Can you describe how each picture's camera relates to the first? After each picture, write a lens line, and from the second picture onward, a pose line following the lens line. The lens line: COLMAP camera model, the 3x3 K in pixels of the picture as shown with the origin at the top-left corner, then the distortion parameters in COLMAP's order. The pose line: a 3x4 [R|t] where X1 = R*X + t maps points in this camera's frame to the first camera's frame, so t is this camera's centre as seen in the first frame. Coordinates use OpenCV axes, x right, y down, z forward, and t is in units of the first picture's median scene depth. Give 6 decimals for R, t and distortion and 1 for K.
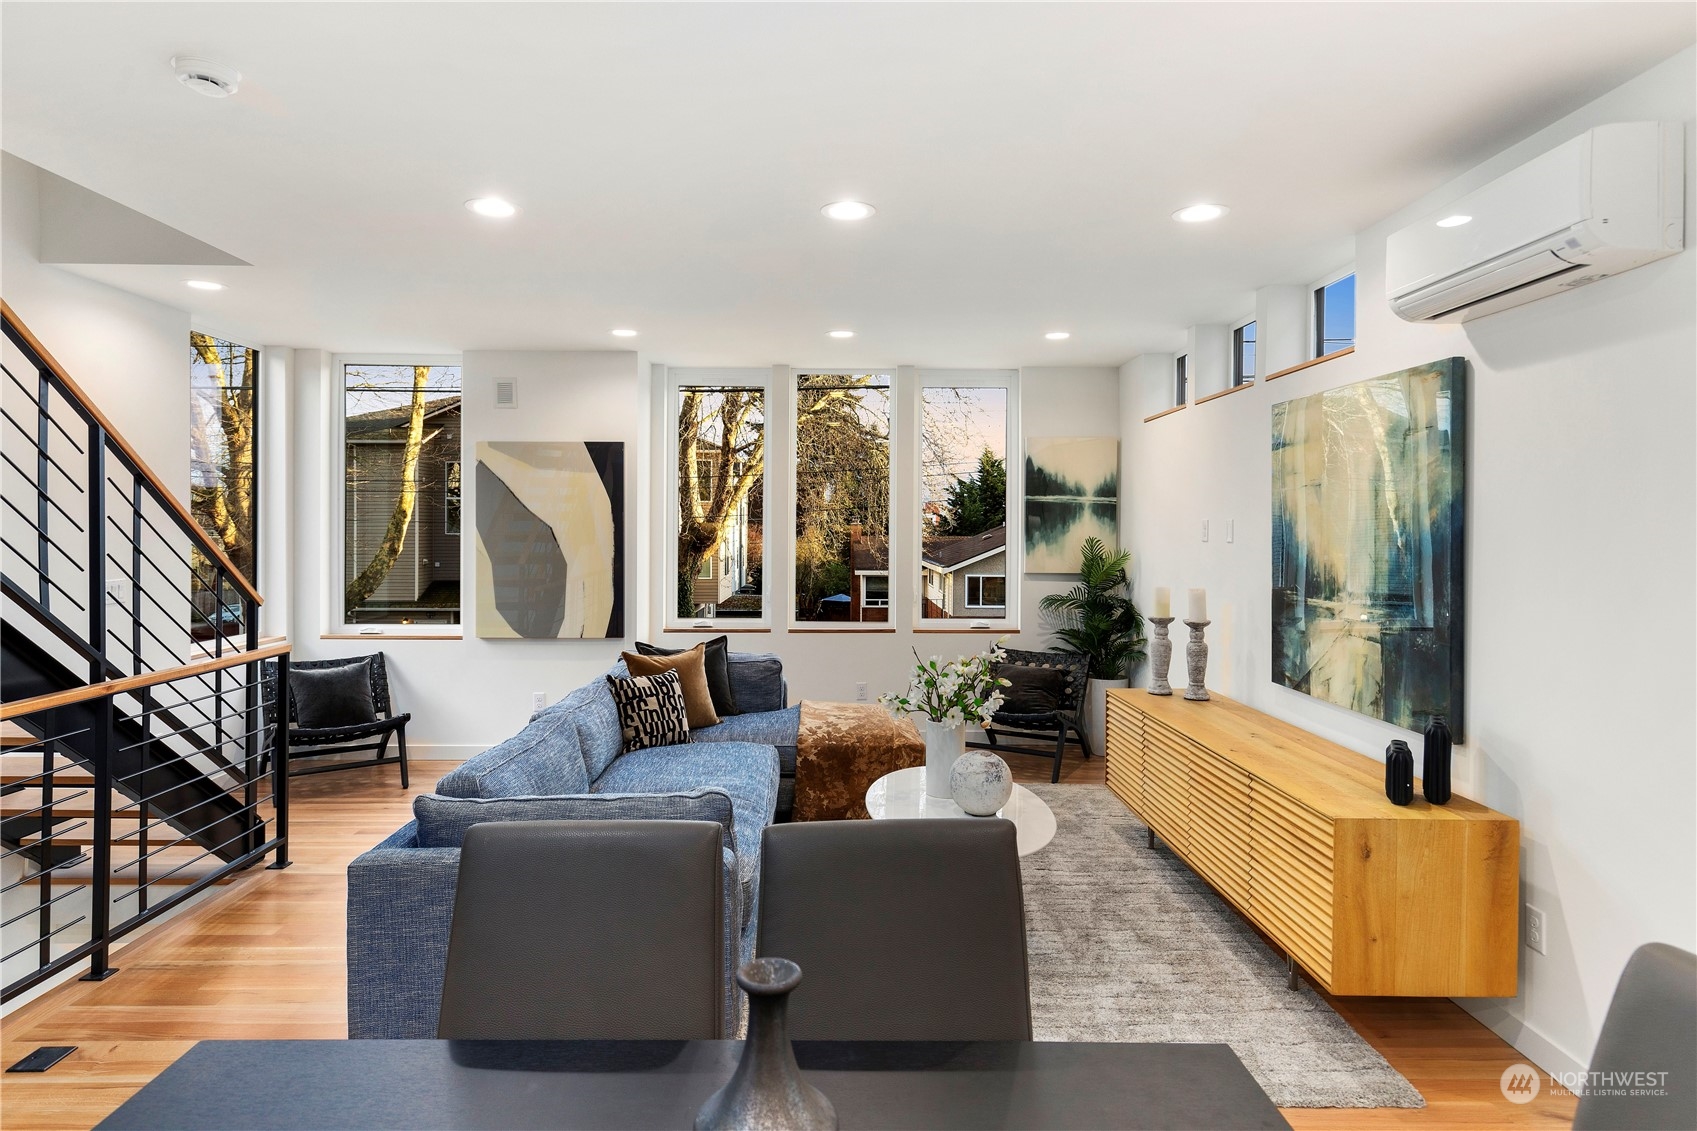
lens RADIAL K [[964.1, 0, 838.2], [0, 964.1, 532.1], [0, 0, 1]] dist [0.005725, 0.000963]
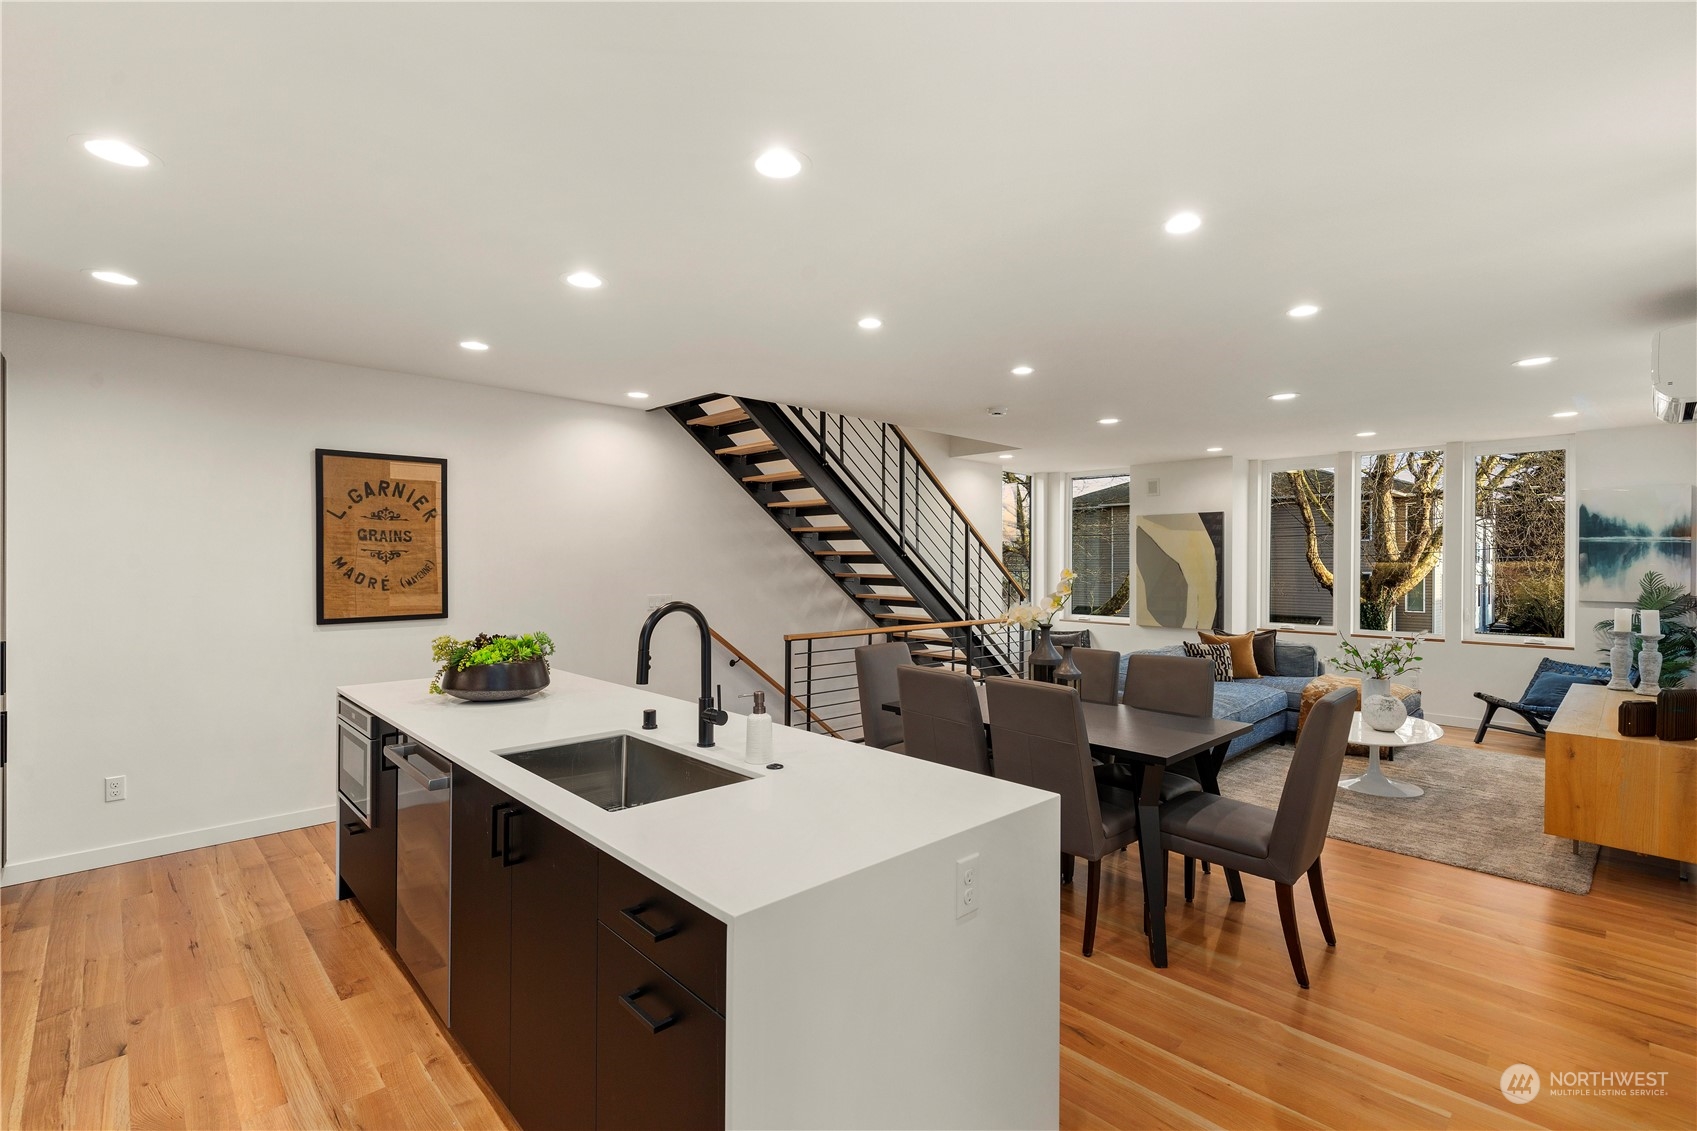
lens RADIAL K [[765.6, 0, 841.3], [0, 765.6, 567.1], [0, 0, 1]] dist [0.006922, 0.000070]
pose [[0.683870, 0.002499, -0.729600, 0.408872], [-0.004317, 0.999990, -0.000622, 0.007121], [0.729591, 0.003575, 0.683874, -0.531262]]
